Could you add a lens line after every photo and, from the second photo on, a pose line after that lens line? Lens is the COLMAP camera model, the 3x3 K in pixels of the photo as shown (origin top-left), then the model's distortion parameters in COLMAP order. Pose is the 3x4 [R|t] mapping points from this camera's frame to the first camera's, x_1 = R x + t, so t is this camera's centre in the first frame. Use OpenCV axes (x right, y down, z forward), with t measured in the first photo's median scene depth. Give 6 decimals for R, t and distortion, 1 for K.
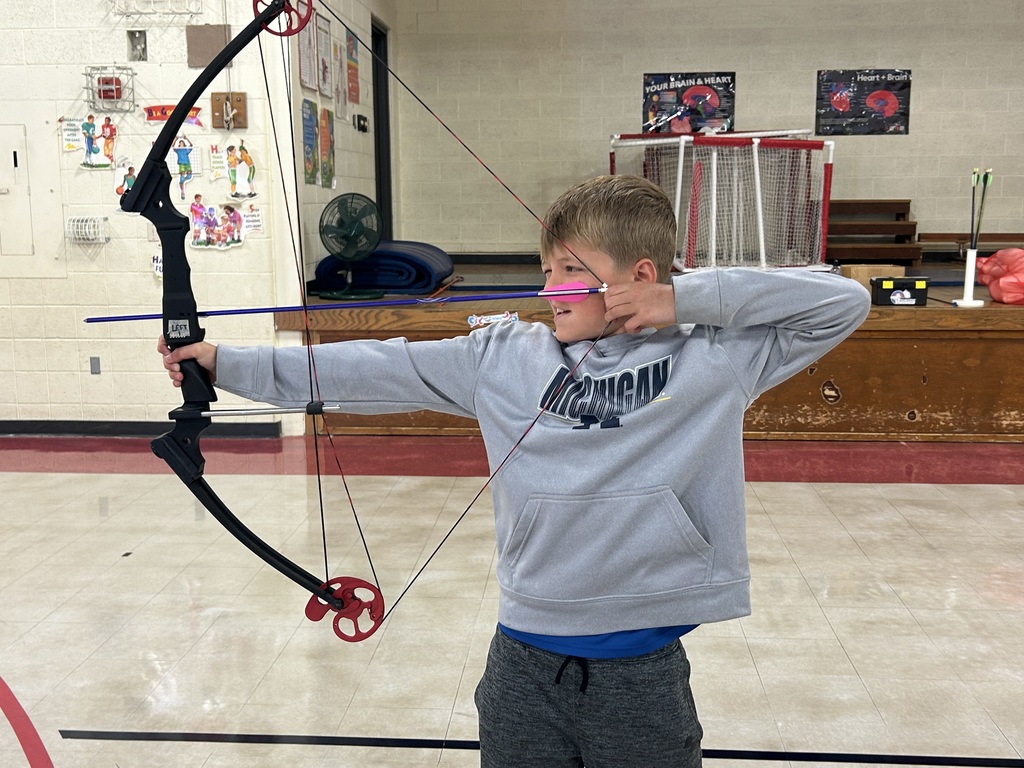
lens RADIAL K [[1144.9, 0, 511.7], [0, 1144.9, 378.5], [0, 0, 1]] dist [0.052825, 0.000000]
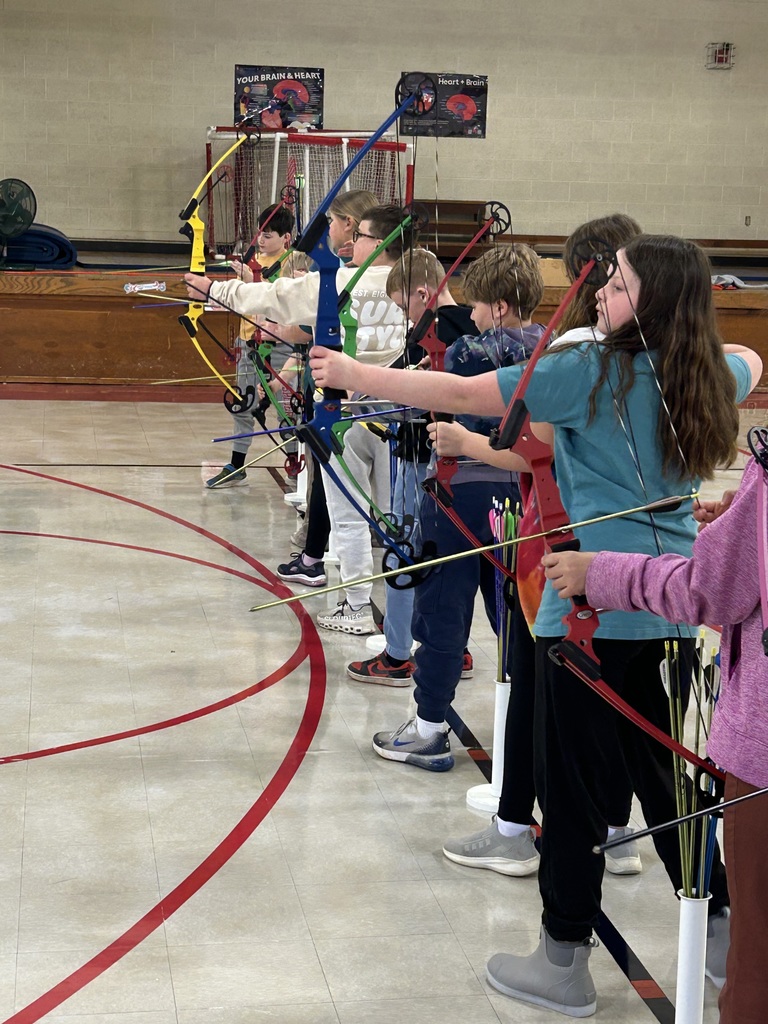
lens RADIAL K [[1871.3, 0, 382.3], [0, 1871.3, 513.0], [0, 0, 1]] dist [0.061634, 0.000000]
pose [[0.970859, -0.003154, 0.239632, -0.155852], [-0.002558, 0.999720, 0.023518, 0.088649], [-0.239640, -0.023446, 0.970579, -0.638392]]
